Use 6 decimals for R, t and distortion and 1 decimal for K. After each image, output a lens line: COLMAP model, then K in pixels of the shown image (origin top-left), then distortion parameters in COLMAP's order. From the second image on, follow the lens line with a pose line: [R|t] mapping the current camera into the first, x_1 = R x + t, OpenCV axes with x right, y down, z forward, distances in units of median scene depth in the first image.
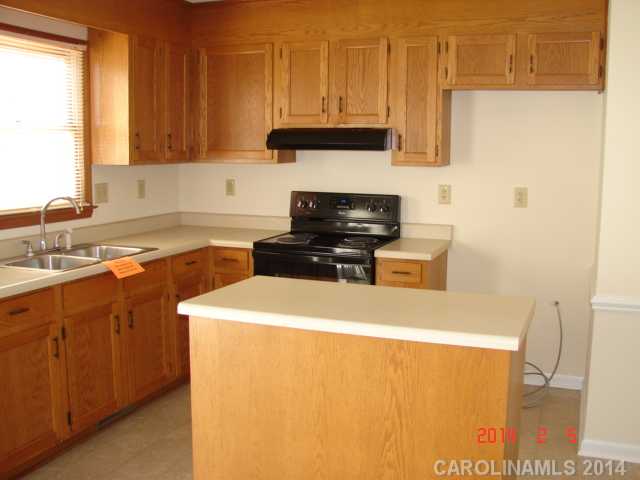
lens RADIAL K [[699.7, 0, 320.0], [0, 699.7, 240.0], [0, 0, 1]] dist [0.006633, 0.003412]
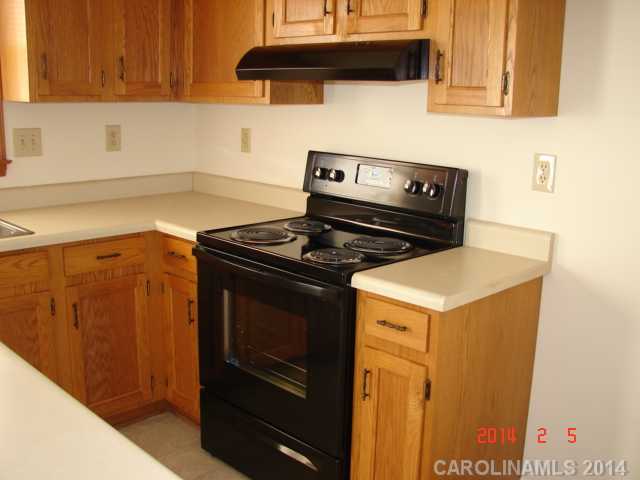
lens RADIAL K [[682.1, 0, 320.0], [0, 682.1, 223.7], [0, 0, 1]] dist [-0.015192, -0.004268]
pose [[0.908933, 0.089925, -0.407129, 0.239912], [-0.067135, 0.995289, 0.069954, -0.052440], [0.411501, -0.036251, 0.910688, 0.490158]]
